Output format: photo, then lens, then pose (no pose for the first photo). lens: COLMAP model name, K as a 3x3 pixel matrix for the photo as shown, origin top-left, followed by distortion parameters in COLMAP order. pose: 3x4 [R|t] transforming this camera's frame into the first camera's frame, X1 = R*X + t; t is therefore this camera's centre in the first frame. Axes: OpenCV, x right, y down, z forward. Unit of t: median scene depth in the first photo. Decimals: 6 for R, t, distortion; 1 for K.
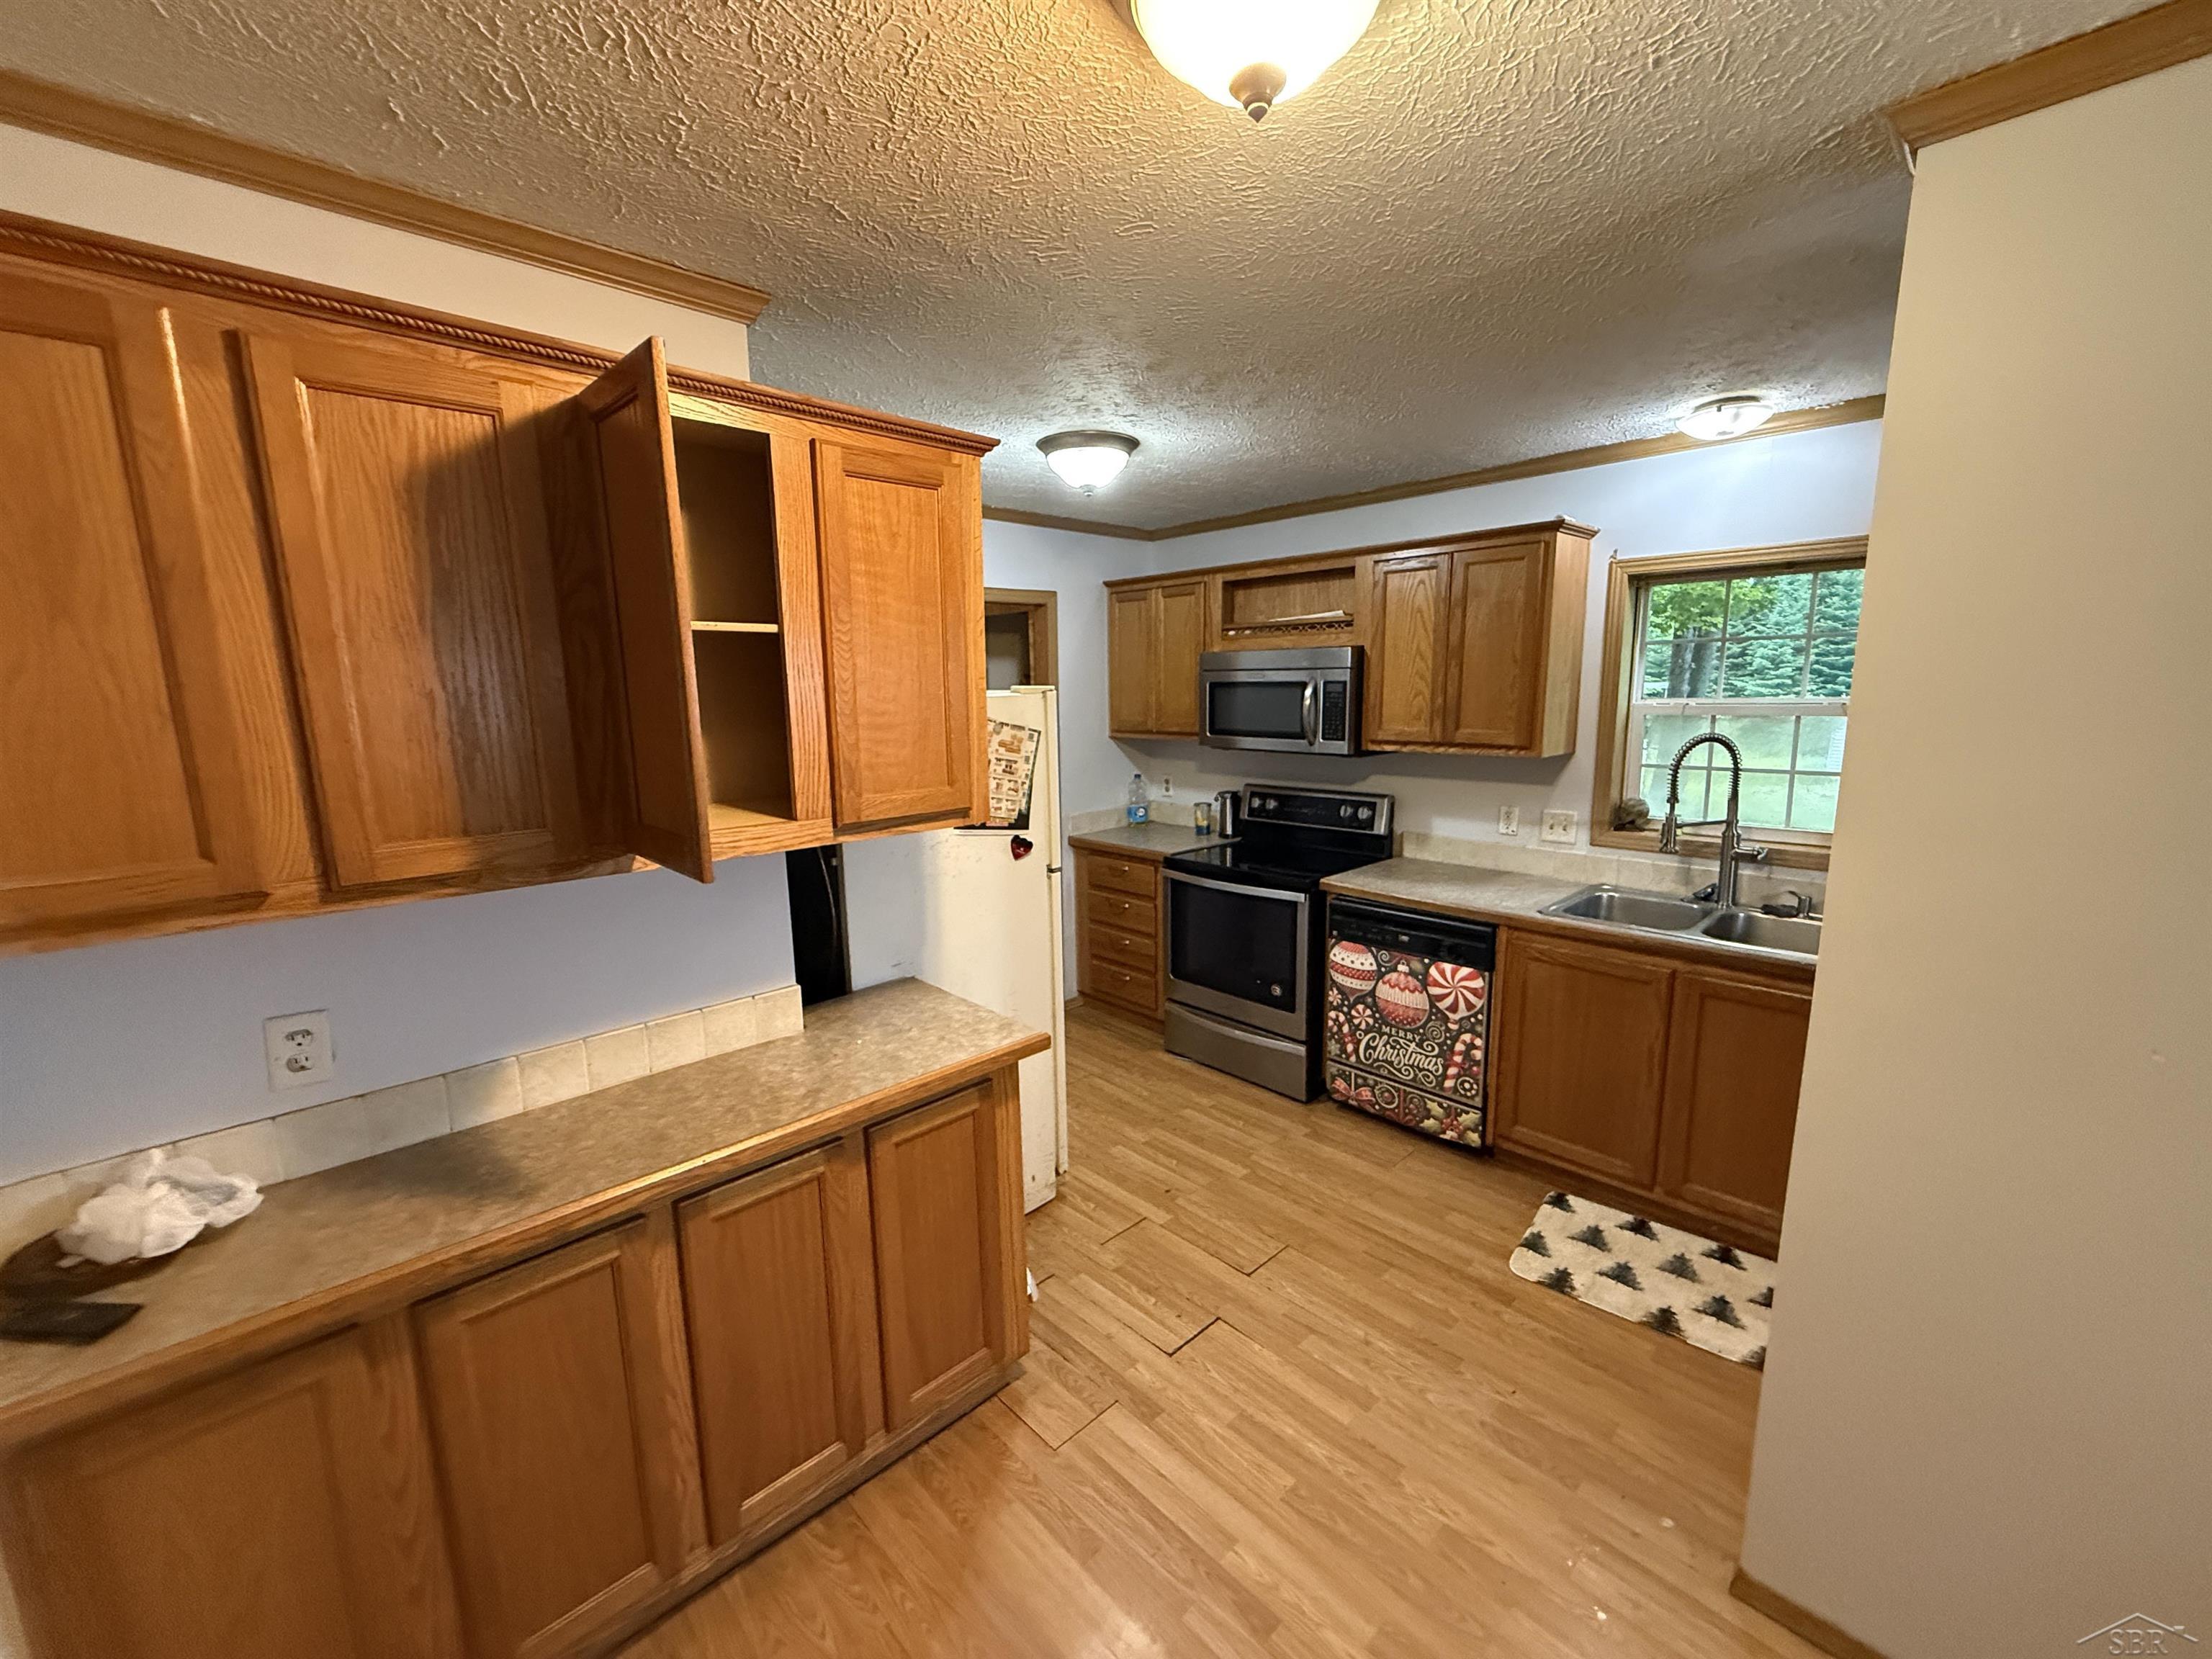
lens RADIAL K [[881.2, 0, 1104.6], [0, 881.2, 830.4], [0, 0, 1]] dist [0.001601, 0.000225]
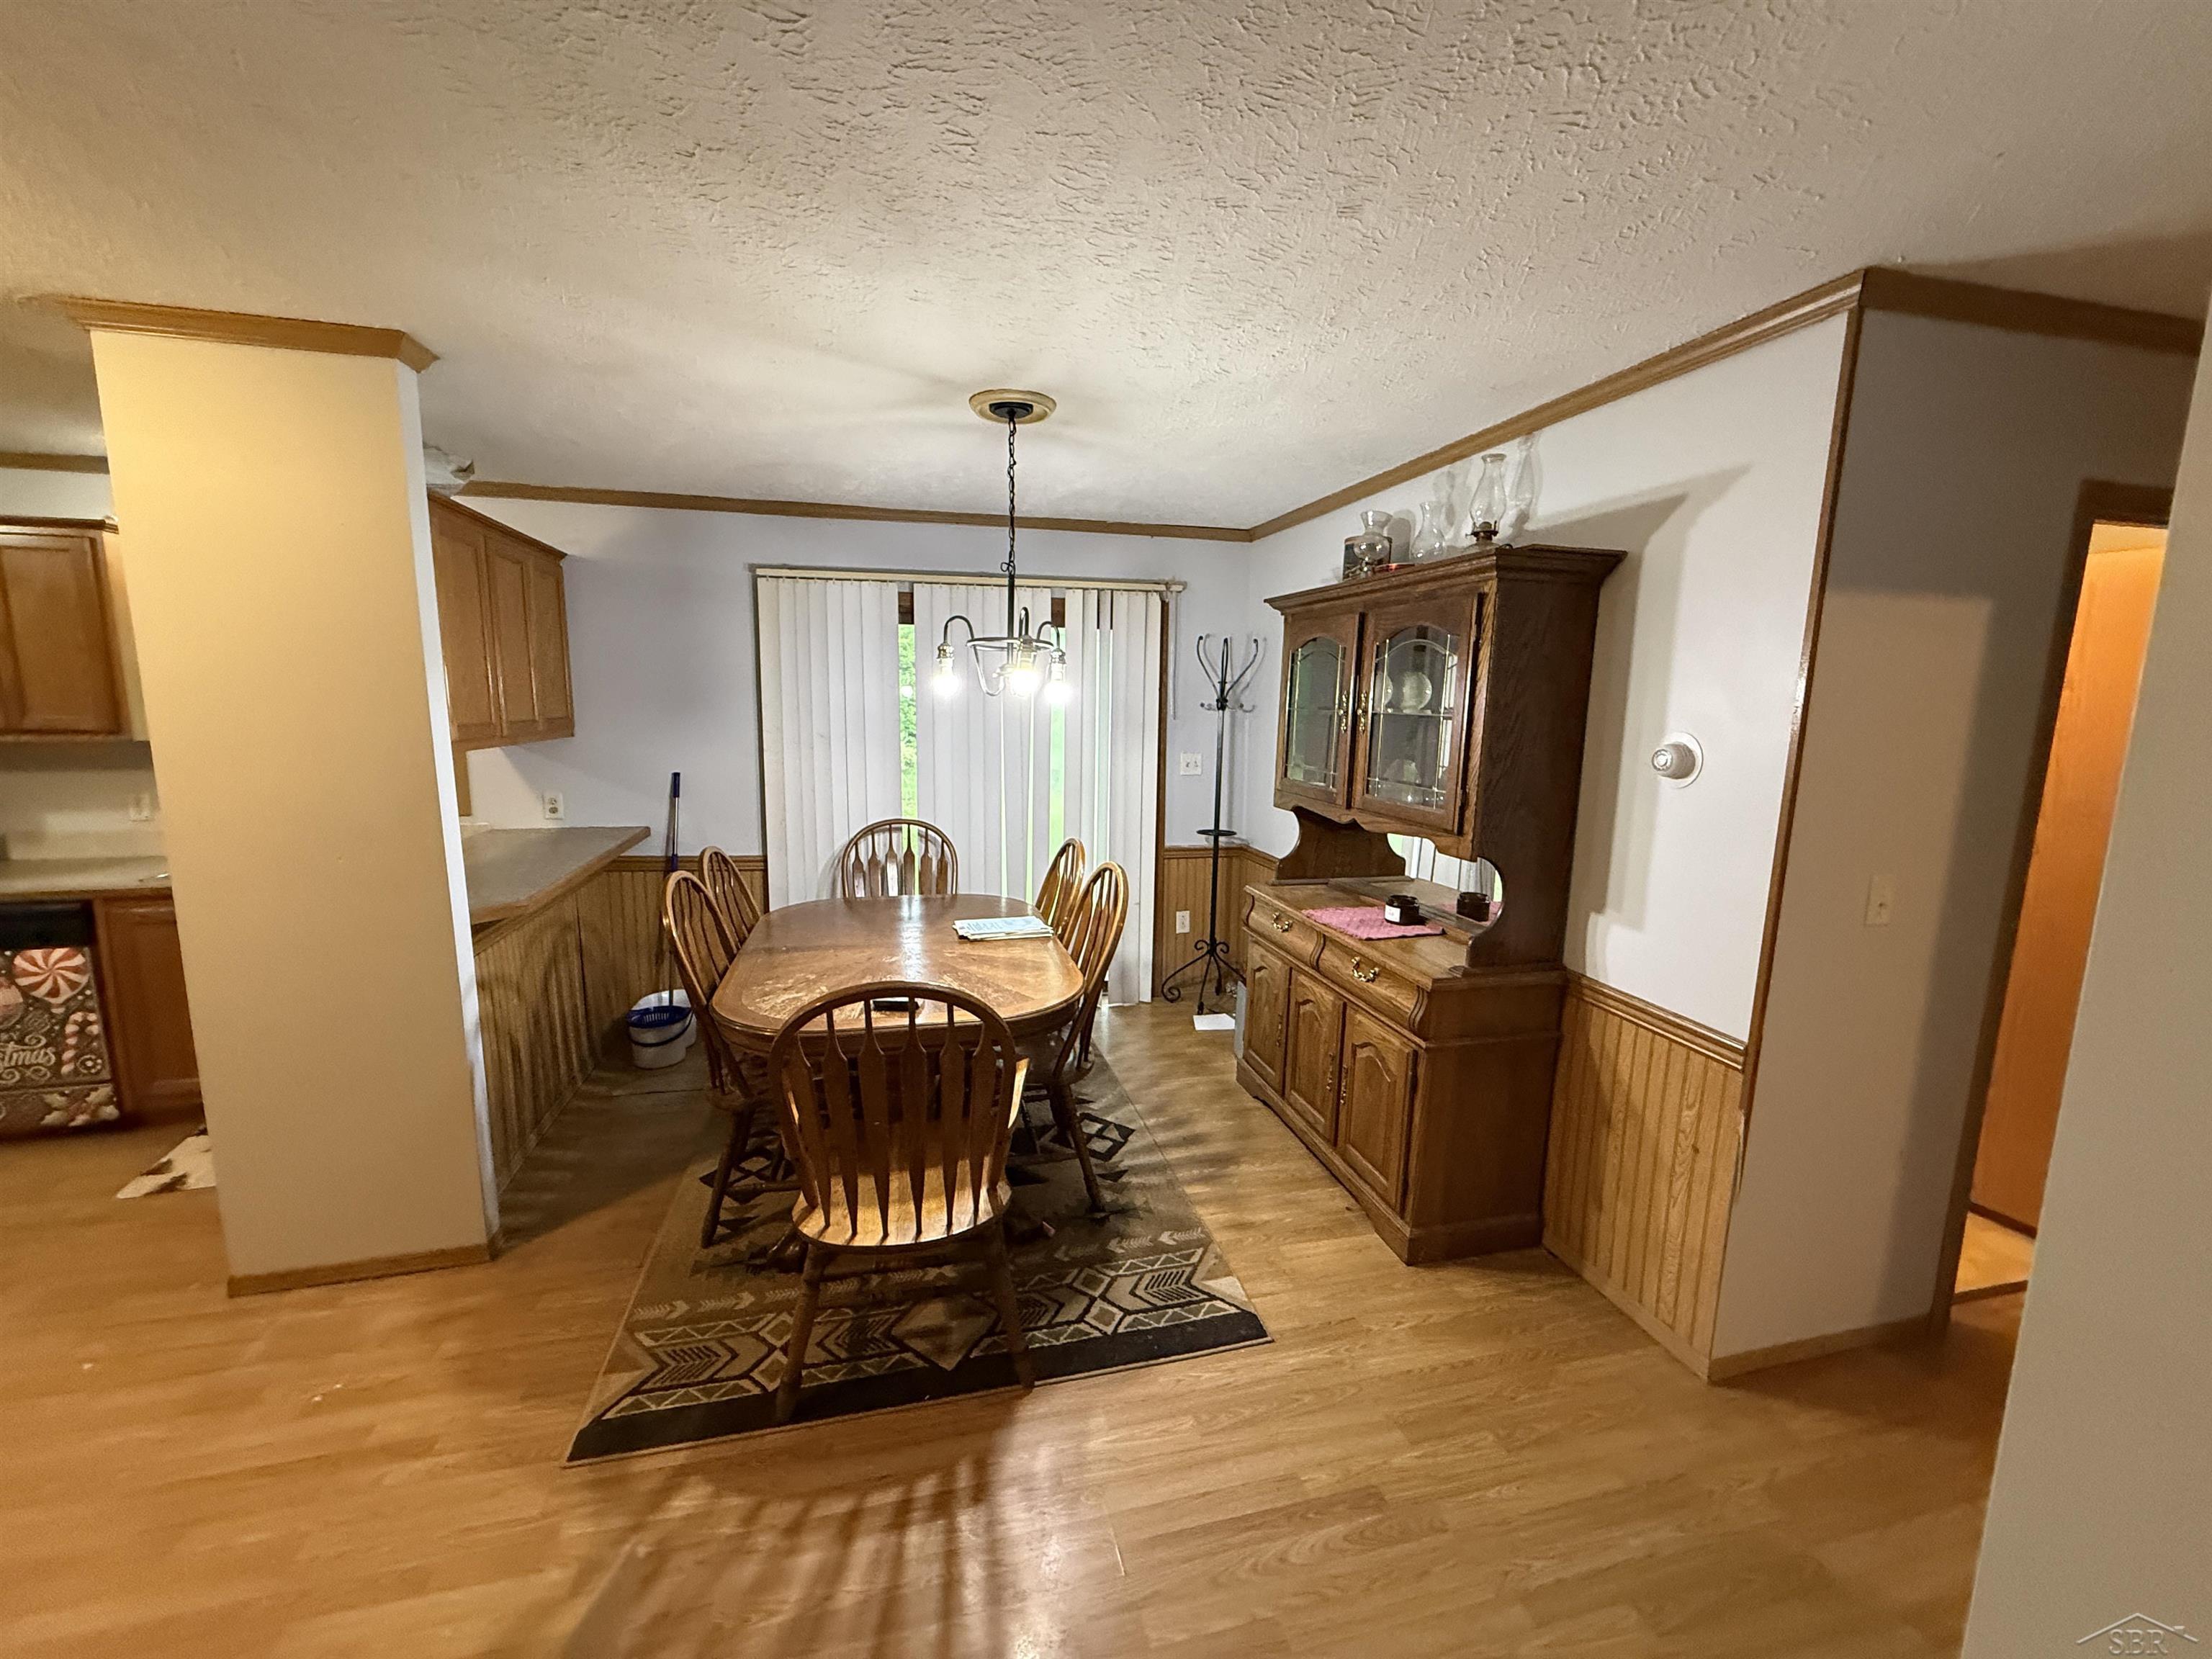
lens RADIAL K [[881.2, 0, 1102.3], [0, 881.2, 828.4], [0, 0, 1]] dist [0.001601, 0.000225]
pose [[0.491705, -0.110180, 0.863763, 0.134751], [0.125743, 0.990550, 0.054772, 0.111682], [-0.861635, 0.081680, 0.500912, -0.539985]]
